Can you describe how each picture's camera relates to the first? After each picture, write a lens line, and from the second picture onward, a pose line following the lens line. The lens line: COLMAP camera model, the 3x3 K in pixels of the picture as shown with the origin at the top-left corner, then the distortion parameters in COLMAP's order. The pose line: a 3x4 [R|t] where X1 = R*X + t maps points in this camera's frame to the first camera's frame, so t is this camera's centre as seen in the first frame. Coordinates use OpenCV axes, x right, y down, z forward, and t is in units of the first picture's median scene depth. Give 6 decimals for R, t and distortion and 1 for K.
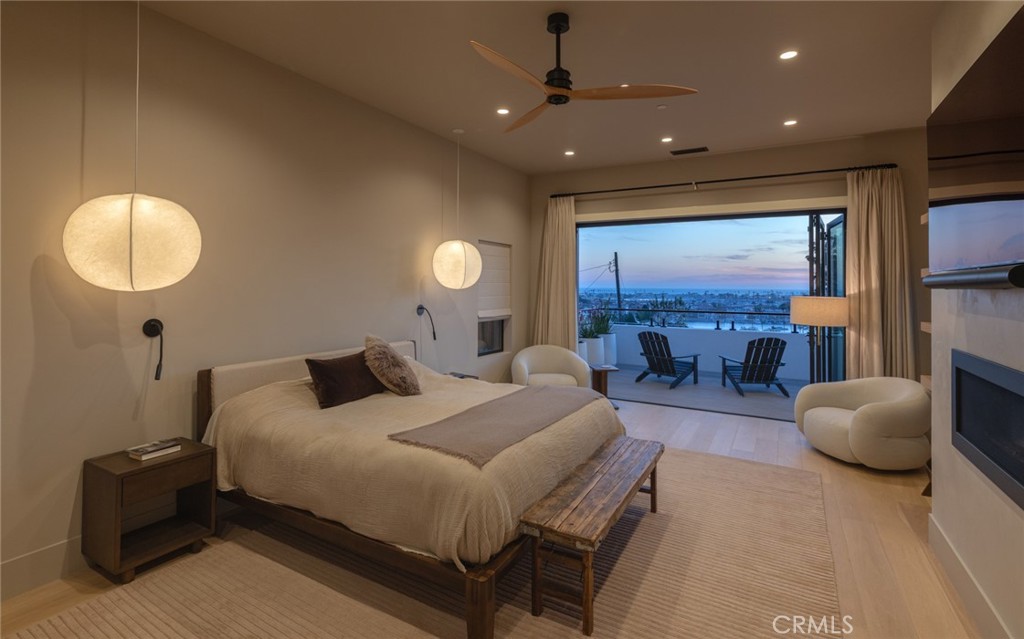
lens RADIAL K [[488.5, 0, 511.0], [0, 488.5, 280.3], [0, 0, 1]] dist [0.000883, -0.000049]
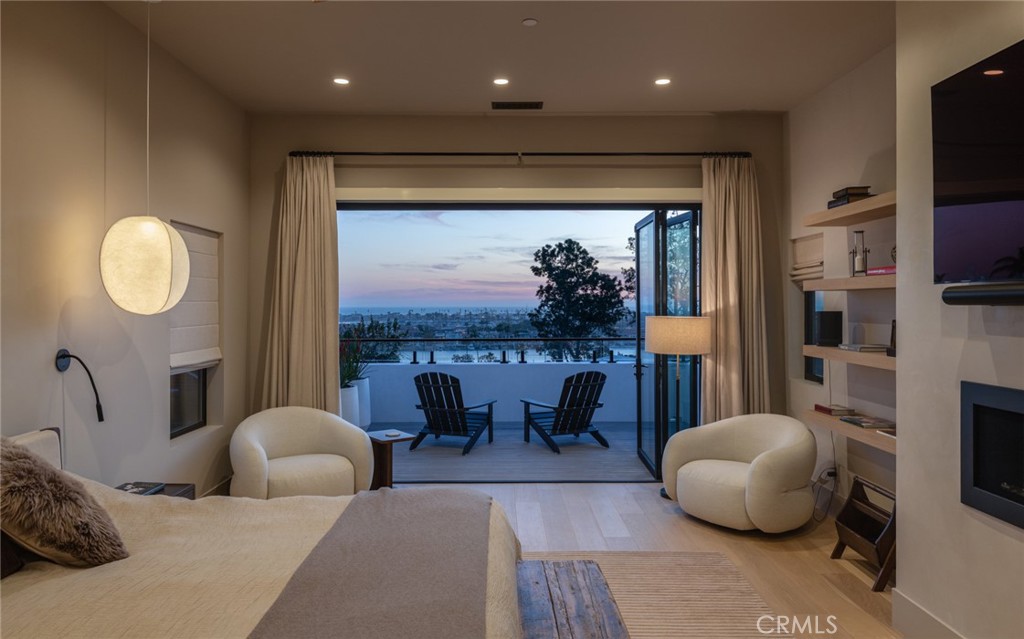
lens RADIAL K [[680.2, 0, 509.0], [0, 680.2, 300.2], [0, 0, 1]] dist [0.000791, -0.002678]
pose [[0.865280, -0.006478, 0.501247, -0.106014], [0.003625, 0.999971, 0.006665, 0.000104], [-0.501276, -0.003950, 0.865278, 0.162909]]
